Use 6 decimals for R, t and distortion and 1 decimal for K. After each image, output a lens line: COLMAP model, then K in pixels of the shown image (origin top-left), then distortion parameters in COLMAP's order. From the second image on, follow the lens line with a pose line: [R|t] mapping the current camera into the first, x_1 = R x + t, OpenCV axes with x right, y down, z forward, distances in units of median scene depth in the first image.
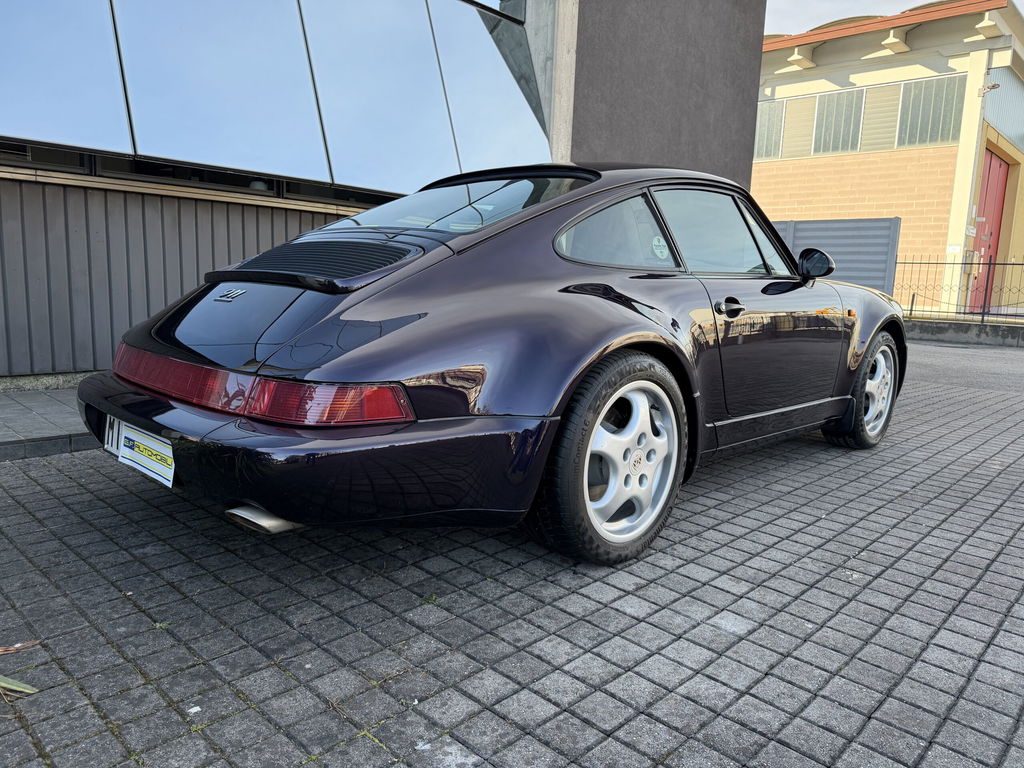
lens RADIAL K [[716.1, 0, 516.2], [0, 716.1, 383.3], [0, 0, 1]] dist [0.019184, -0.024017]
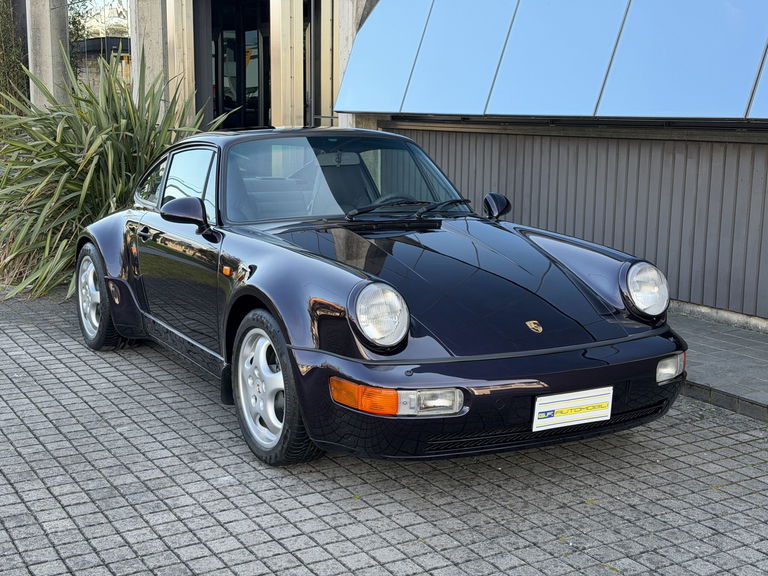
lens RADIAL K [[1066.5, 0, 383.6], [0, 1066.5, 286.9], [0, 0, 1]] dist [0.100859, 0.000000]
pose [[-0.276145, 0.113885, -0.954345, 2.675969], [-0.165952, 0.972391, 0.164057, -0.517746], [0.946680, 0.203679, -0.249622, 2.422679]]
